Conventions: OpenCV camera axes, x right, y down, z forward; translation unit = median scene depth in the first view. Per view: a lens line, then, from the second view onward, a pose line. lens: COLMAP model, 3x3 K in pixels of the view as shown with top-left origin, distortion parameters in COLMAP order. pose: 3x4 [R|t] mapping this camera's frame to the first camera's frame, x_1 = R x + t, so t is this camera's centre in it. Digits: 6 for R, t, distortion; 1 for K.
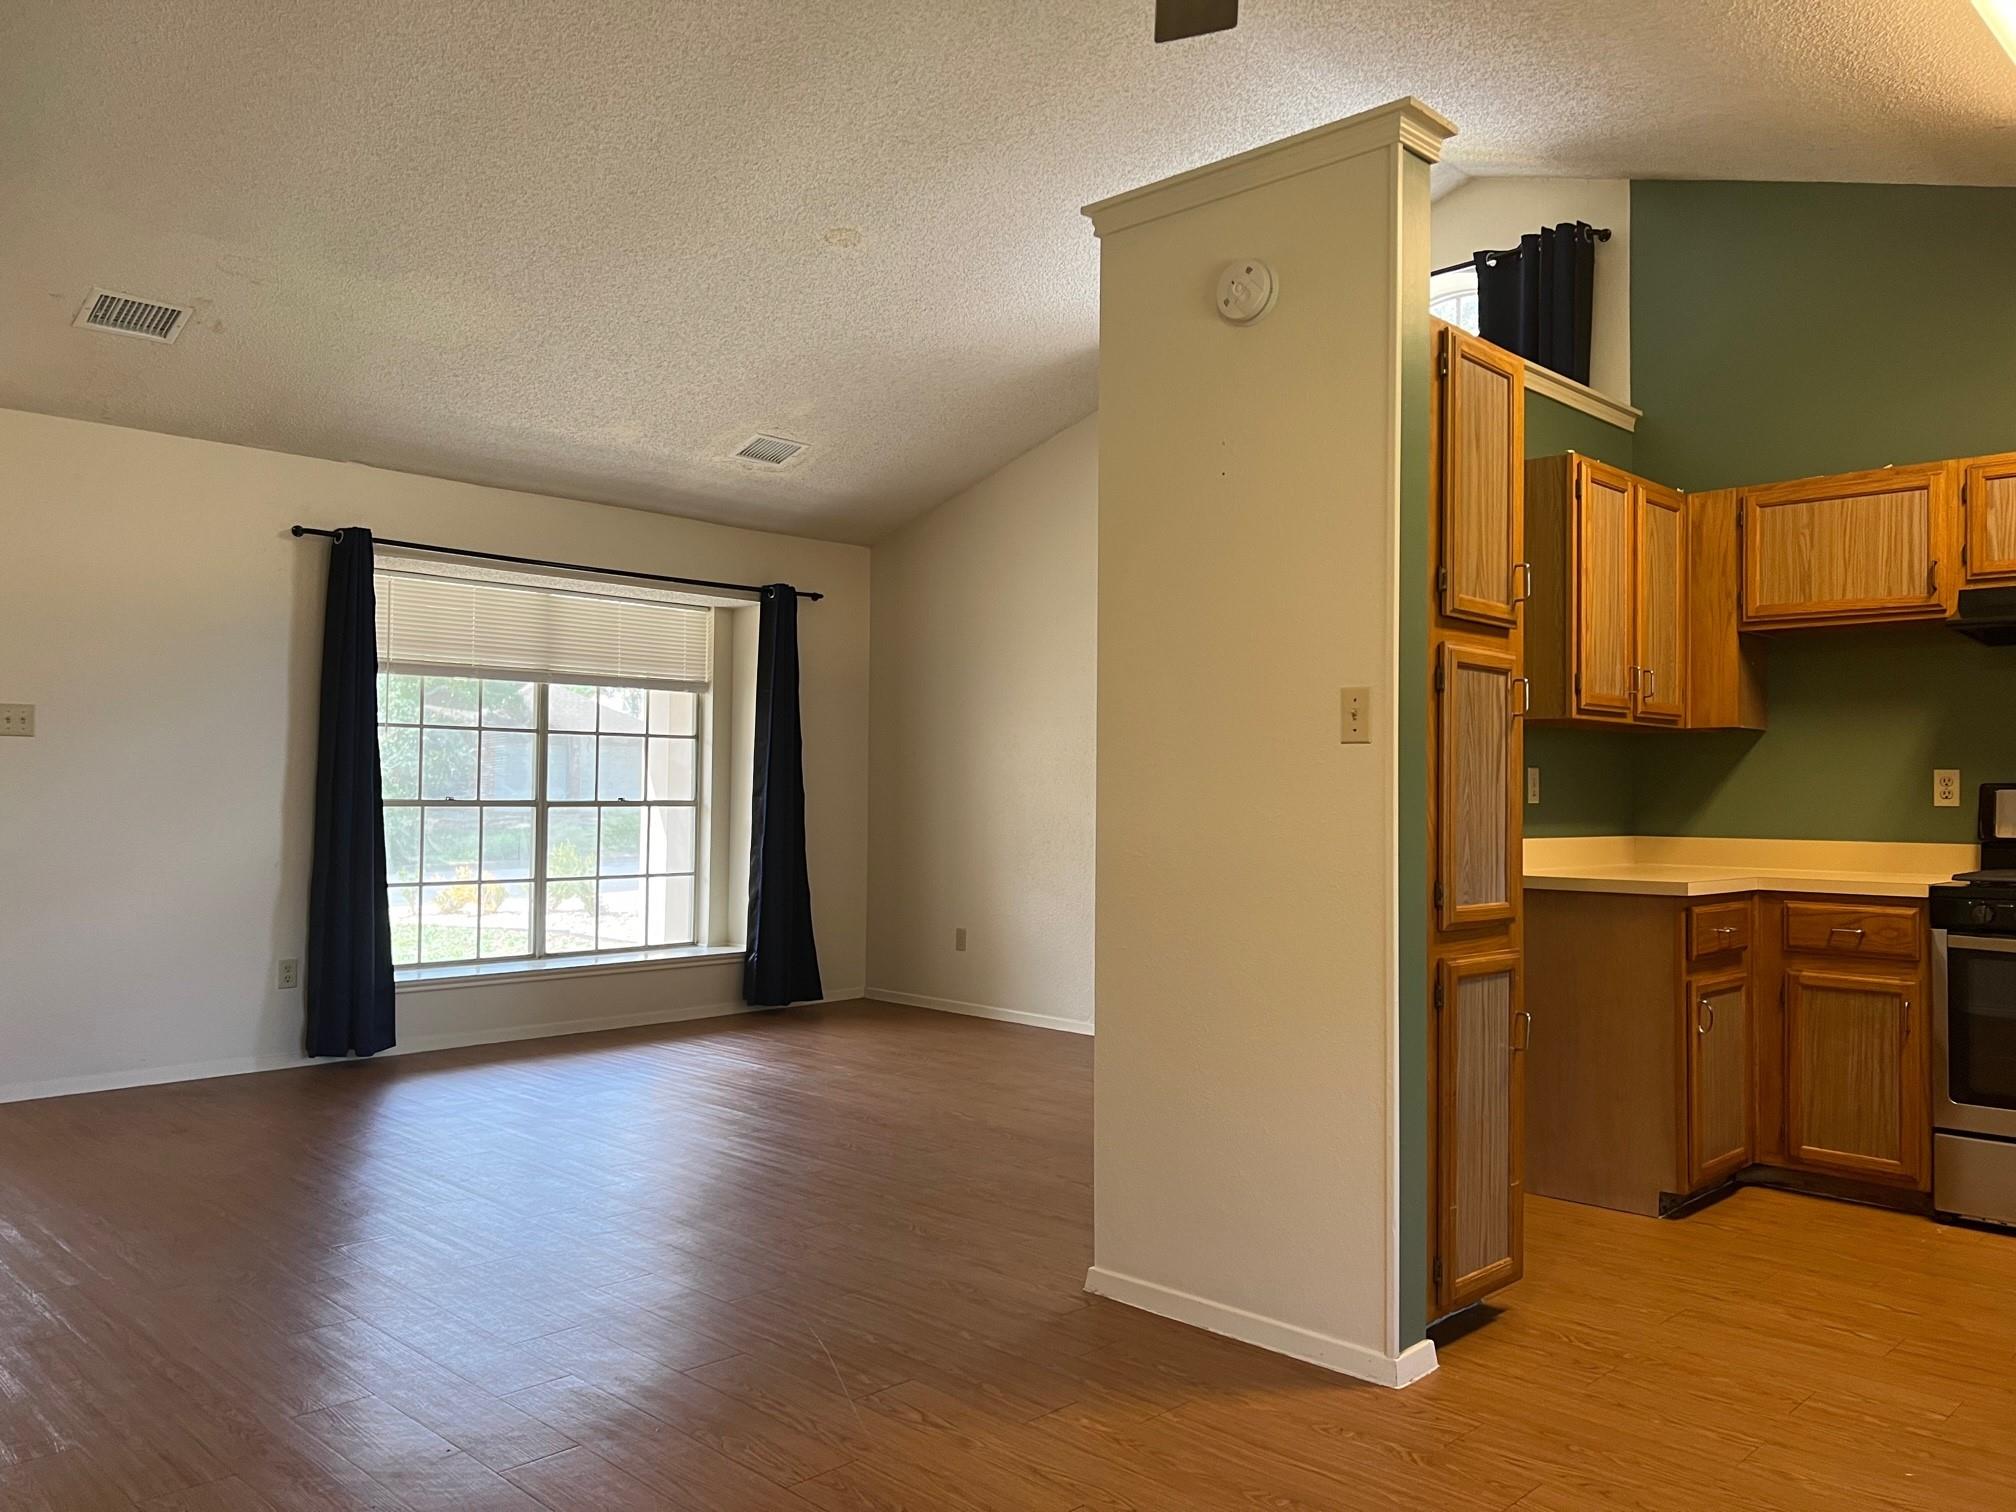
lens RADIAL K [[1534.4, 0, 1008.0], [0, 1534.4, 756.0], [0, 0, 1]] dist [0.058181, -0.058922]
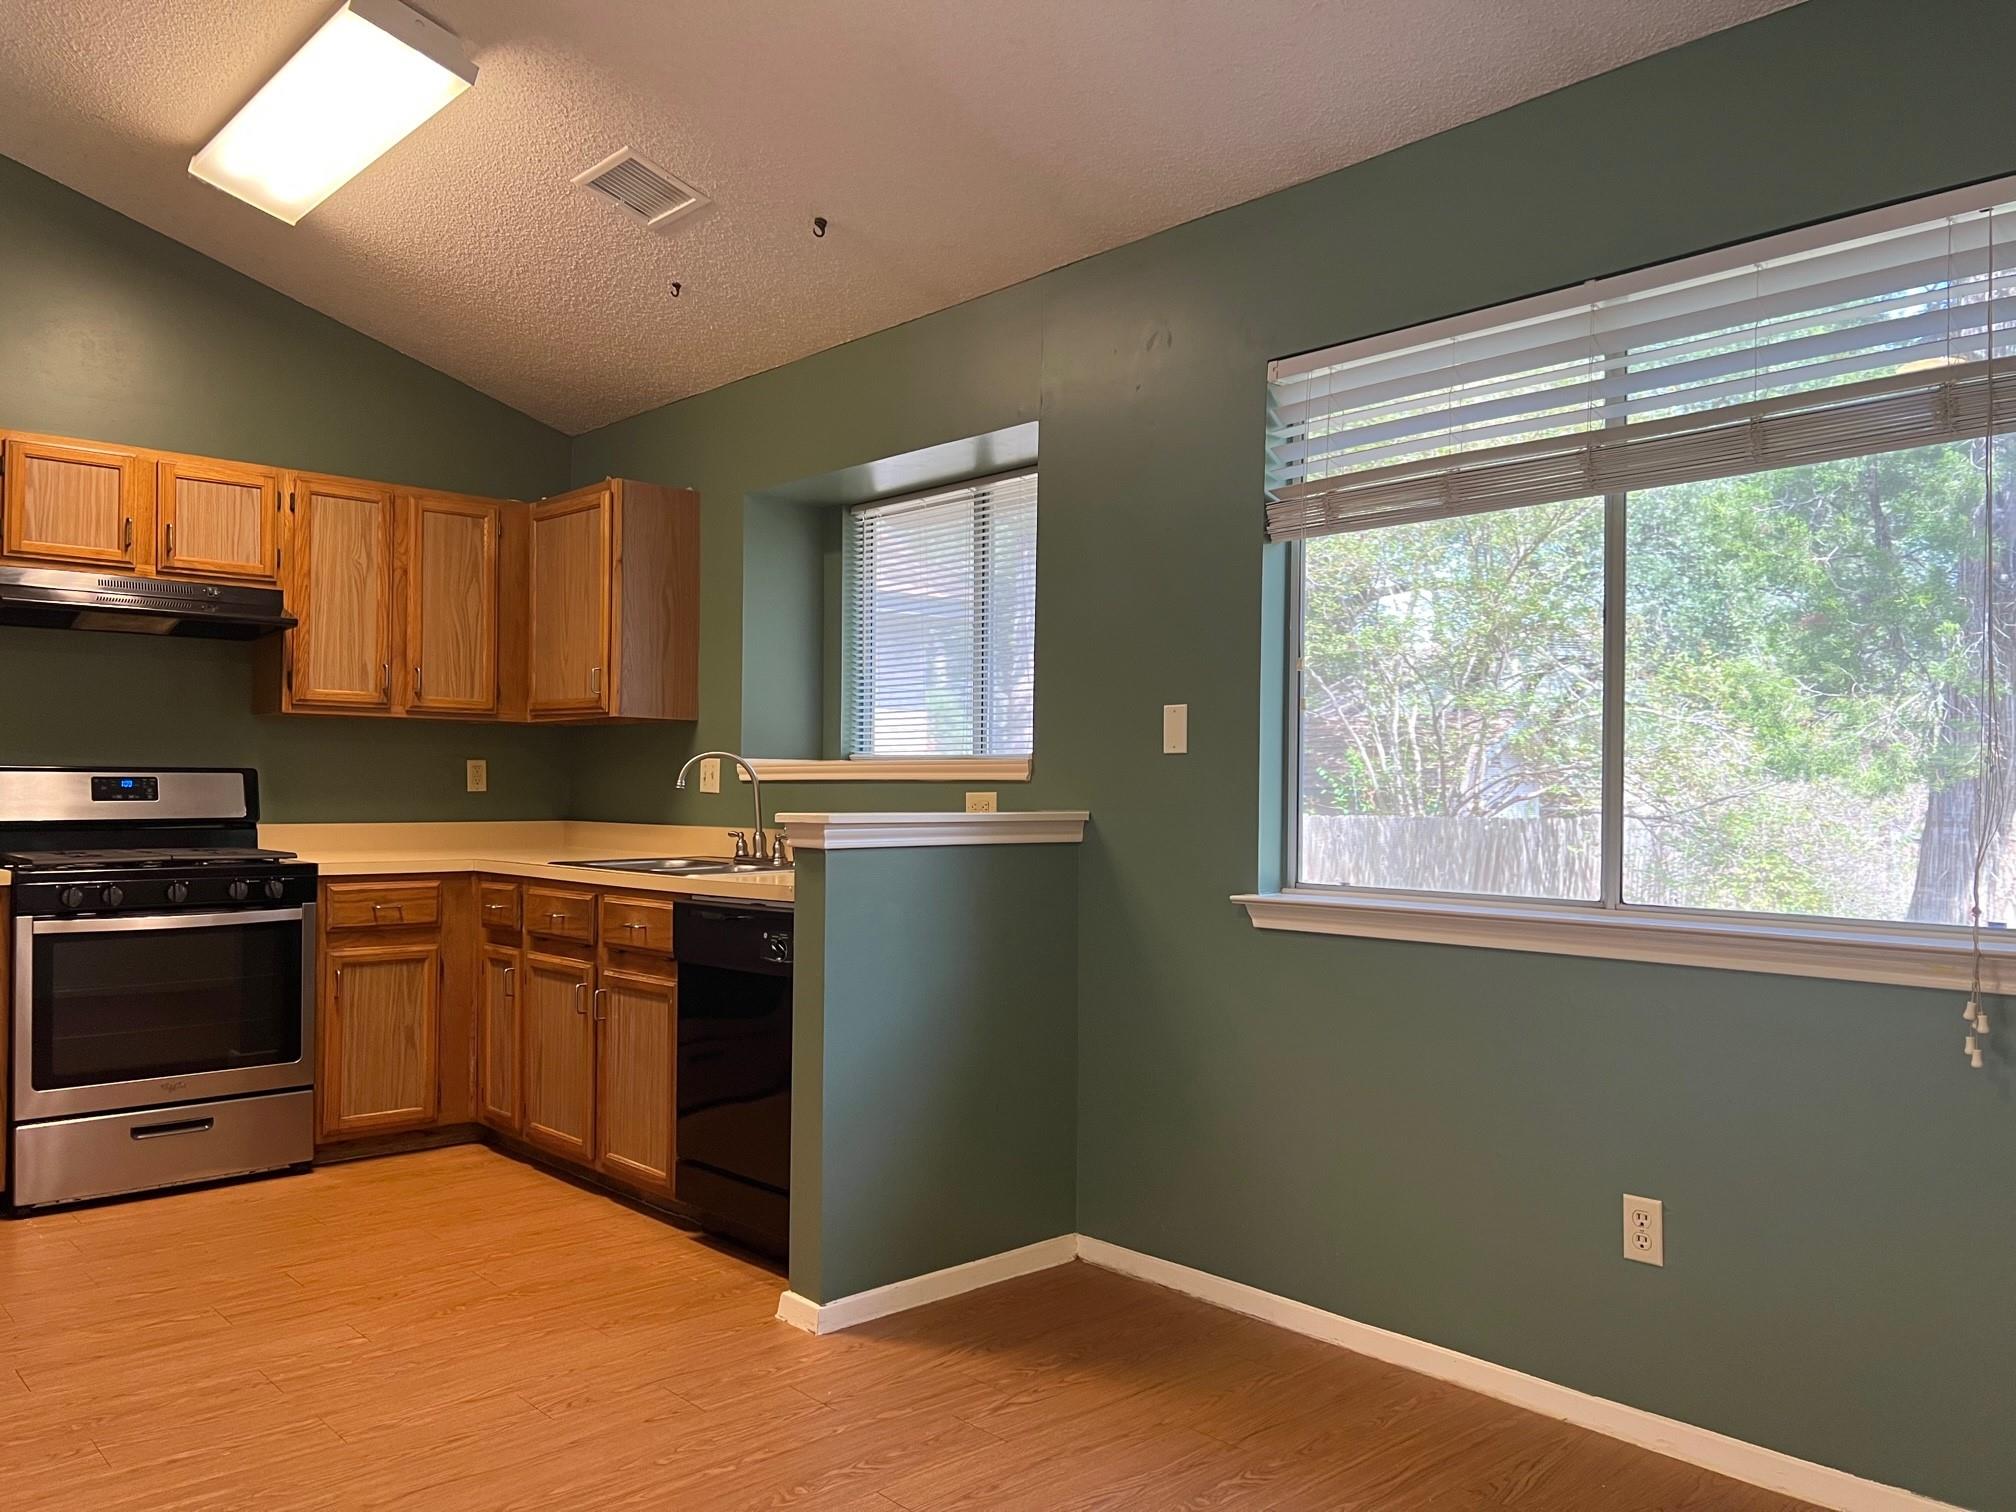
lens RADIAL K [[1536.6, 0, 1012.7], [0, 1536.6, 764.5], [0, 0, 1]] dist [0.019795, -0.001773]
pose [[0.056473, 0.010121, 0.998353, -0.333200], [-0.029980, 0.999515, -0.008437, 0.007044], [-0.997954, -0.029454, 0.056749, 0.337294]]
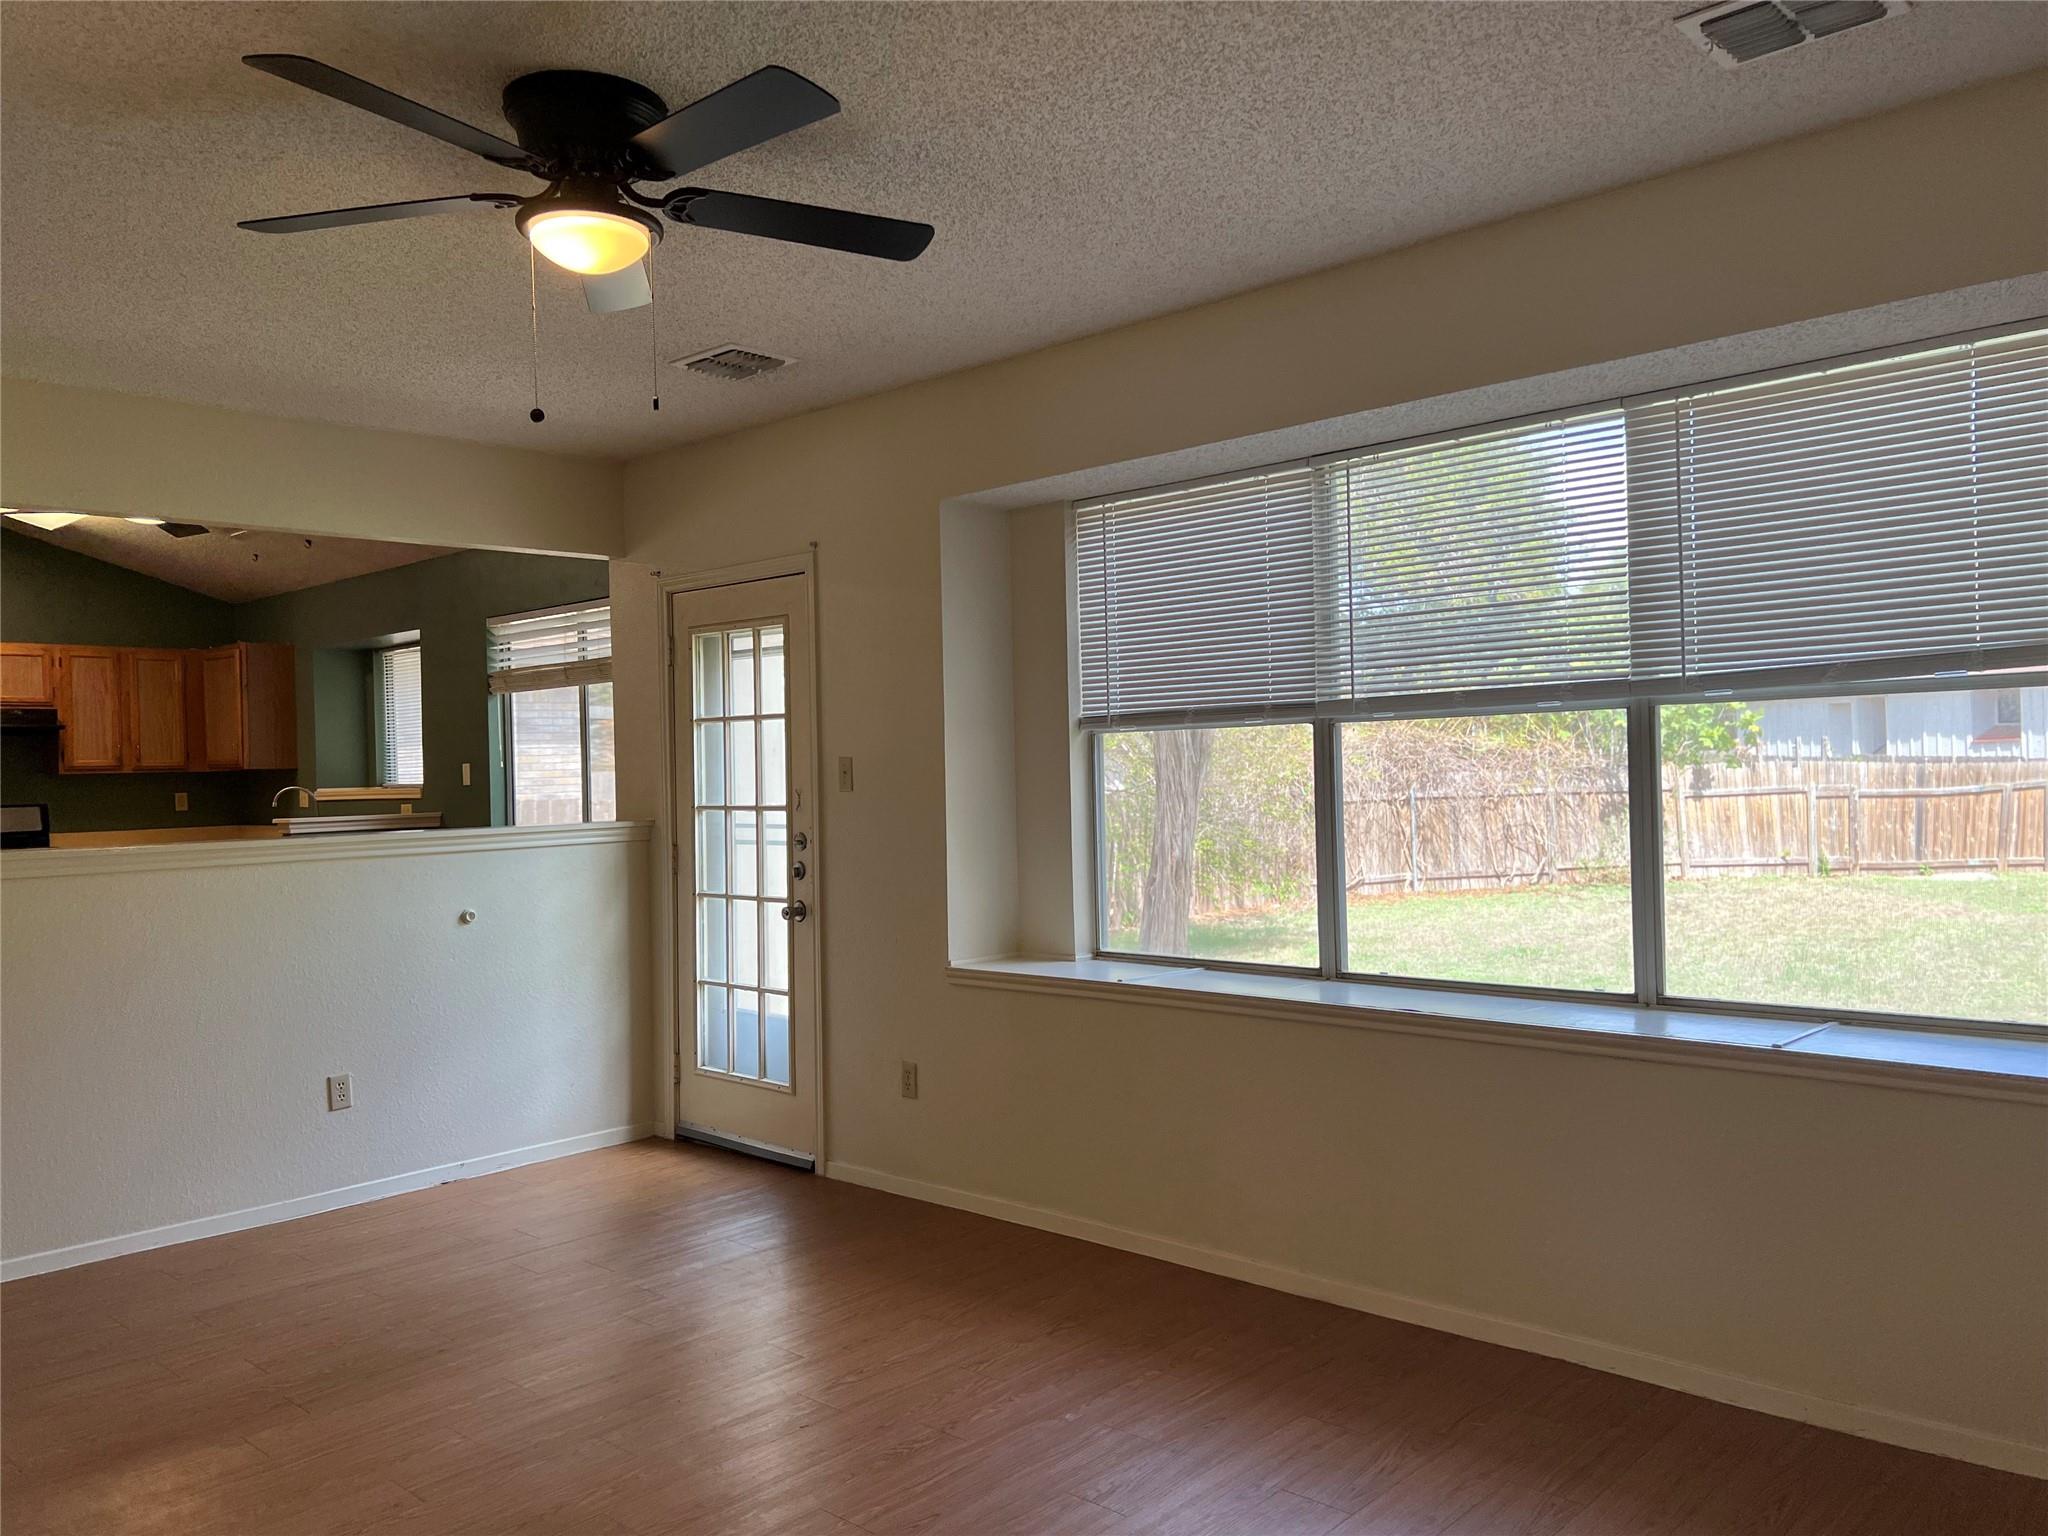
lens RADIAL K [[1663.2, 0, 1020.2], [0, 1663.2, 774.0], [0, 0, 1]] dist [0.060831, -0.005773]
pose [[0.007014, -0.009419, 0.999931, -1.586833], [0.005172, 0.999943, 0.009383, -0.040446], [-0.999962, 0.005106, 0.007063, -0.418829]]
